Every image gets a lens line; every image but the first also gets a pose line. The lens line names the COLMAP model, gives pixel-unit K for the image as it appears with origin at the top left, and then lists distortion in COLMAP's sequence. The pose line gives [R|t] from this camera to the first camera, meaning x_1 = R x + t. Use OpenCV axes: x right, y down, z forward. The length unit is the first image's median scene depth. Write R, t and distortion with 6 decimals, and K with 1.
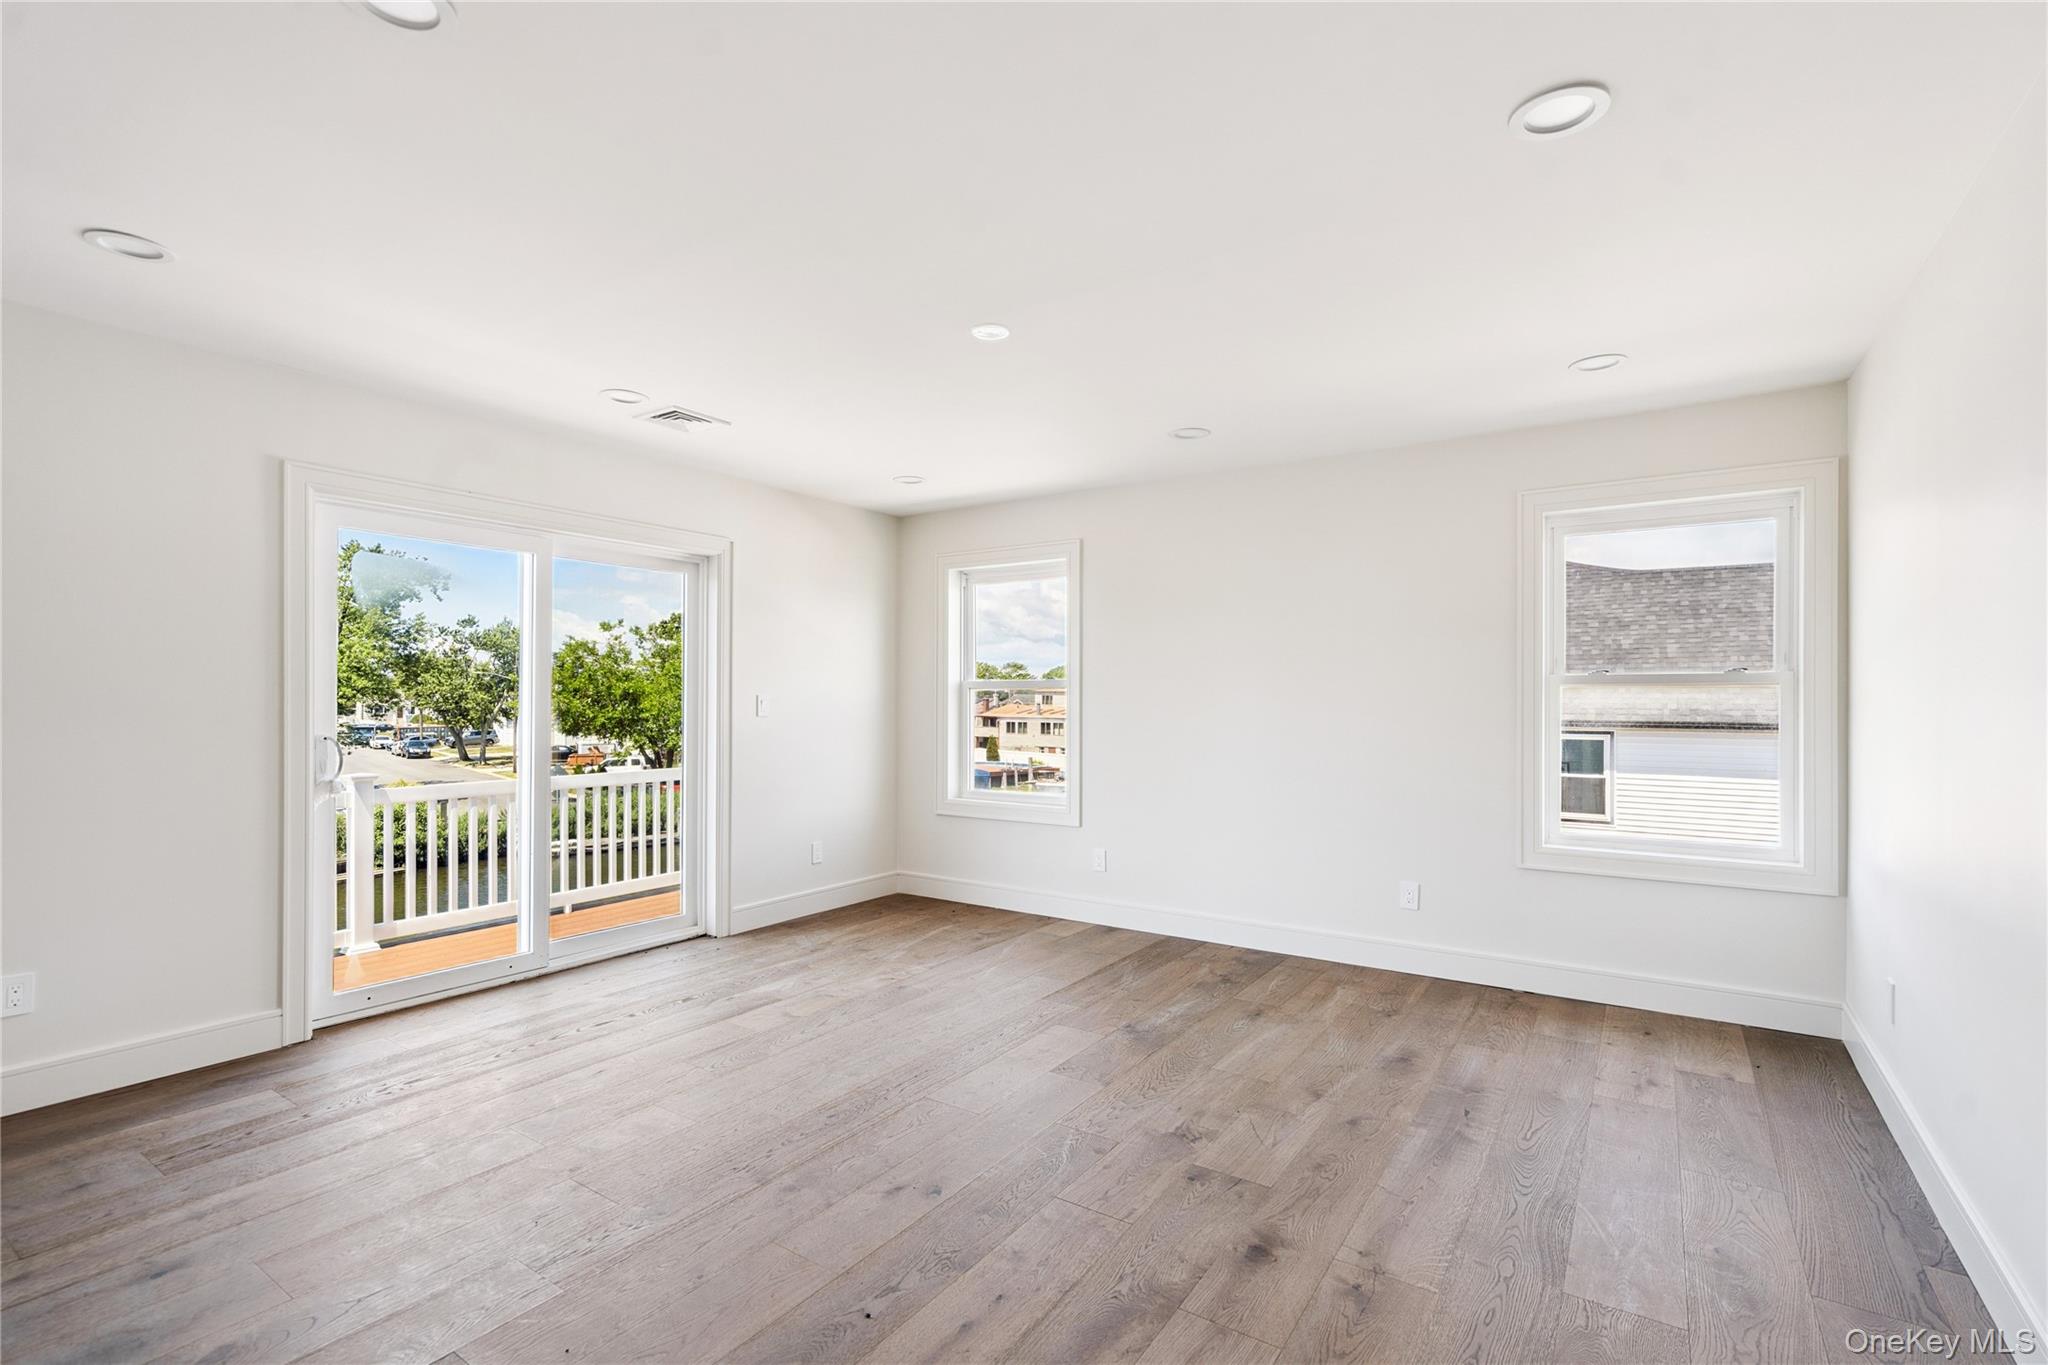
lens RADIAL K [[952.3, 0, 1010.7], [0, 952.3, 698.1], [0, 0, 1]] dist [-0.007328, 0.004964]
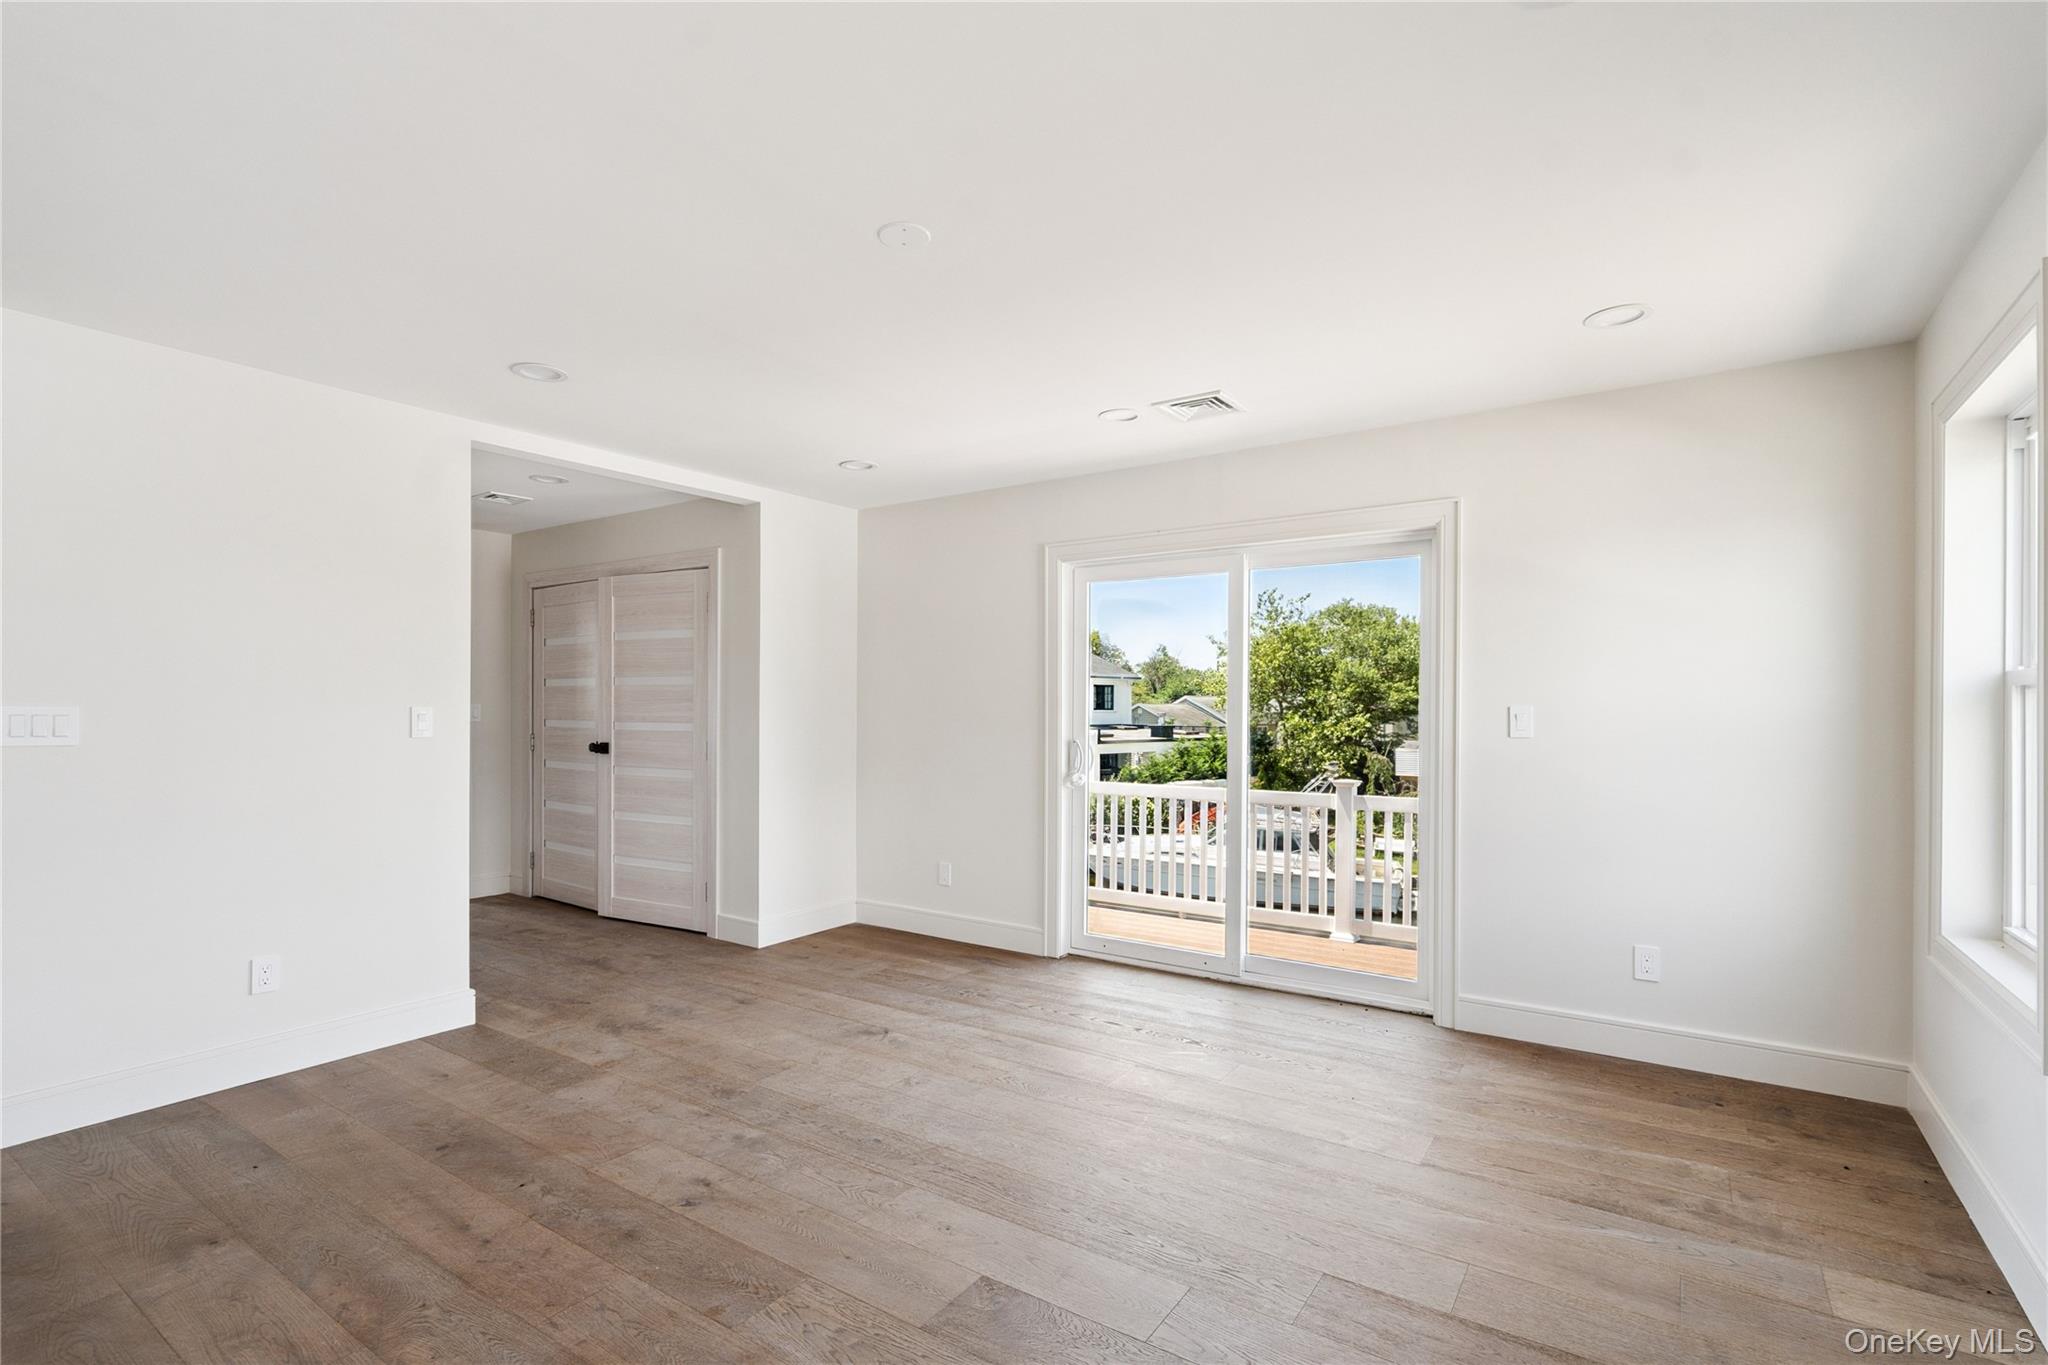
lens RADIAL K [[952.3, 0, 1032.0], [0, 952.3, 718.3], [0, 0, 1]] dist [-0.007328, 0.004964]
pose [[-0.001546, 0.004970, -0.999986, 0.580155], [0.000236, 0.999988, 0.004970, 0.001809], [0.999999, -0.000228, -0.001547, 0.859773]]
